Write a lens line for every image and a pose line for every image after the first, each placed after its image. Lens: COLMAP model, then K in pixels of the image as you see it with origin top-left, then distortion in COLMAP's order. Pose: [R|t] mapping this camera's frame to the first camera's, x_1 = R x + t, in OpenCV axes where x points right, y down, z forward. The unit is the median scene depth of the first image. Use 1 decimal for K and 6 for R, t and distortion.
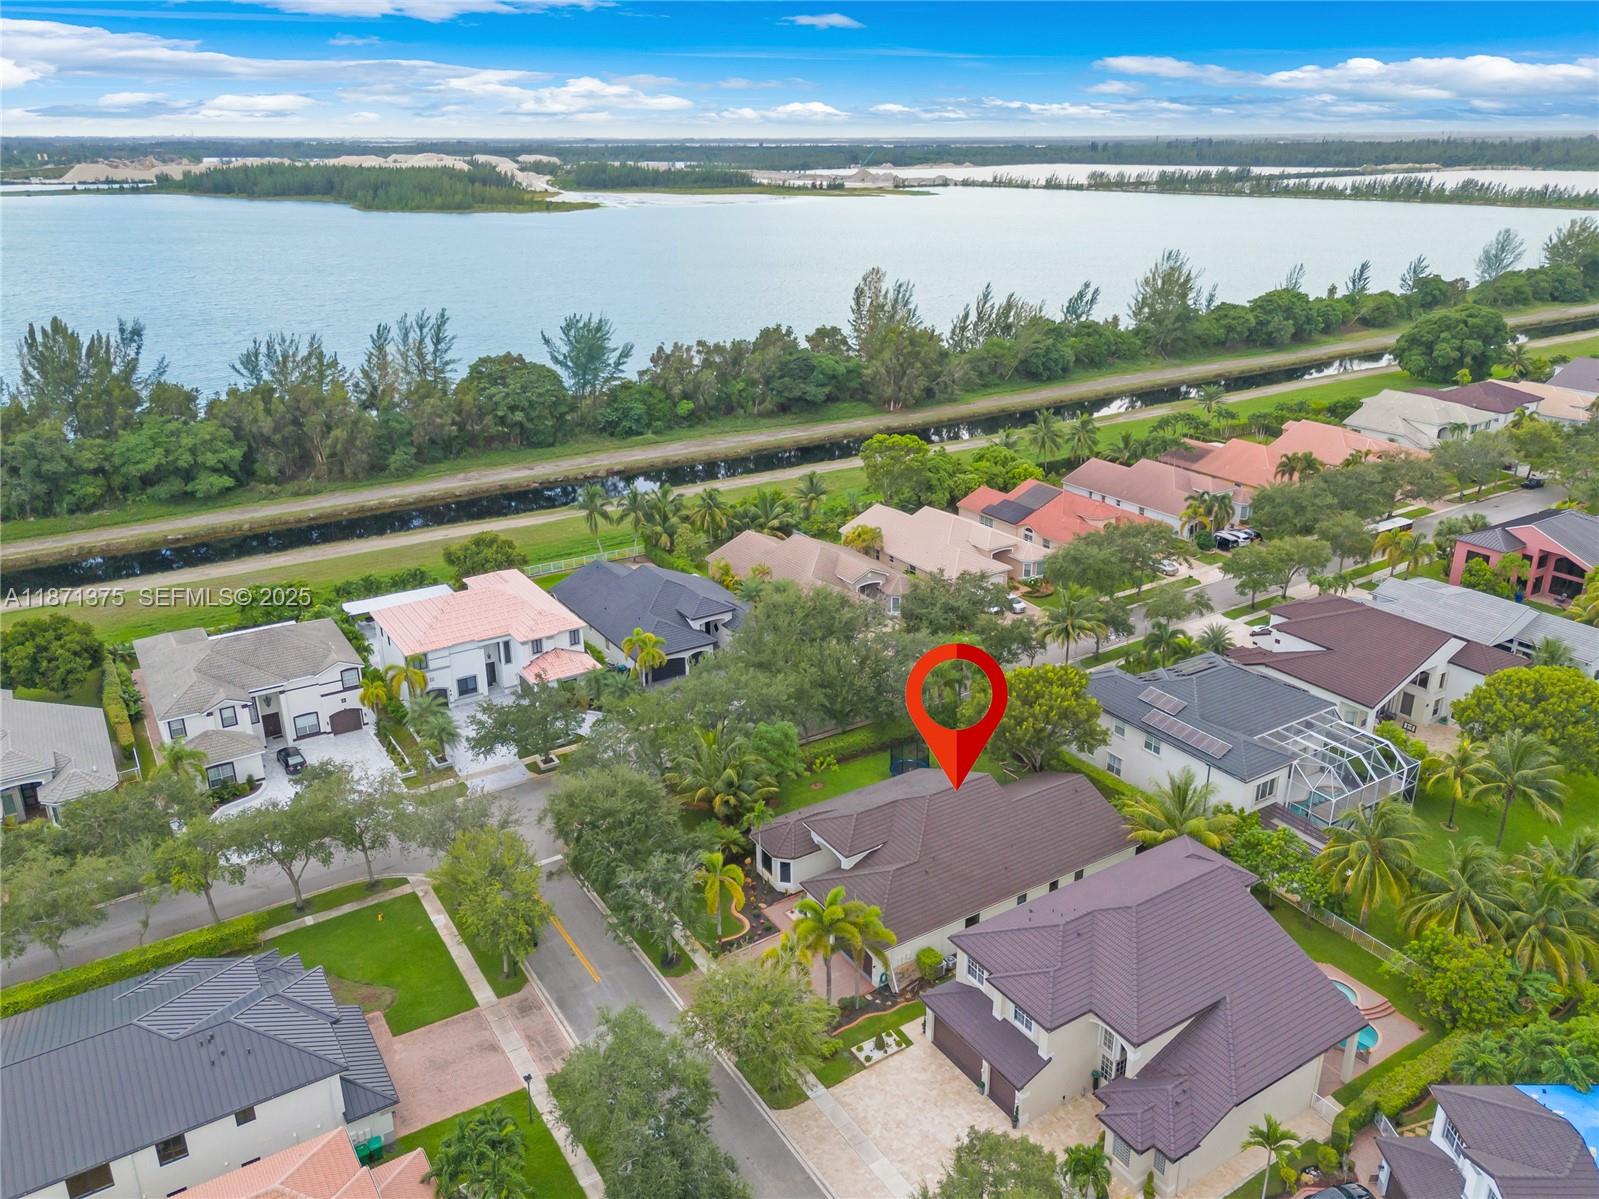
lens RADIAL K [[1132.7, 0, 847.0], [0, 1132.7, 599.8], [0, 0, 1]] dist [-0.025726, 0.001014]
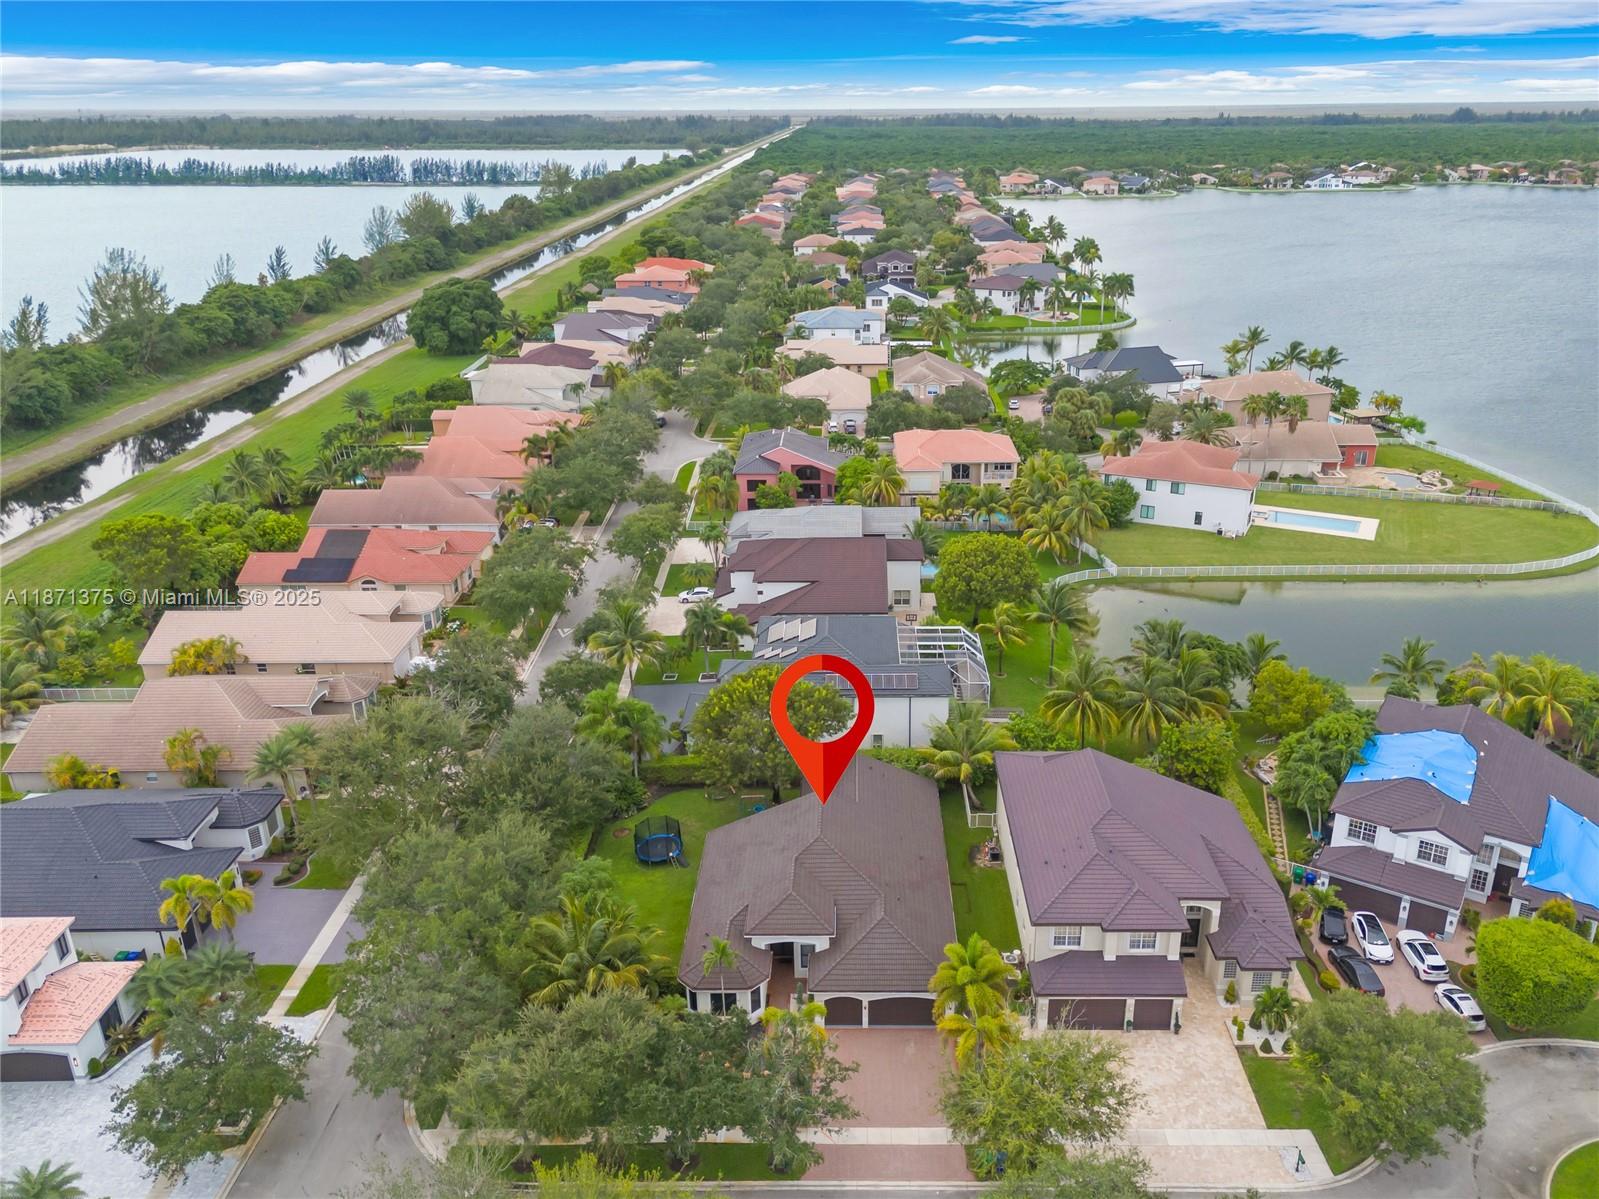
lens RADIAL K [[1132.7, 0, 847.0], [0, 1132.7, 599.8], [0, 0, 1]] dist [-0.025726, 0.001014]
pose [[0.529340, -0.309516, 0.789936, -0.165085], [0.296715, 0.939819, 0.169414, -0.044151], [-0.794833, 0.144708, 0.589322, 0.113152]]
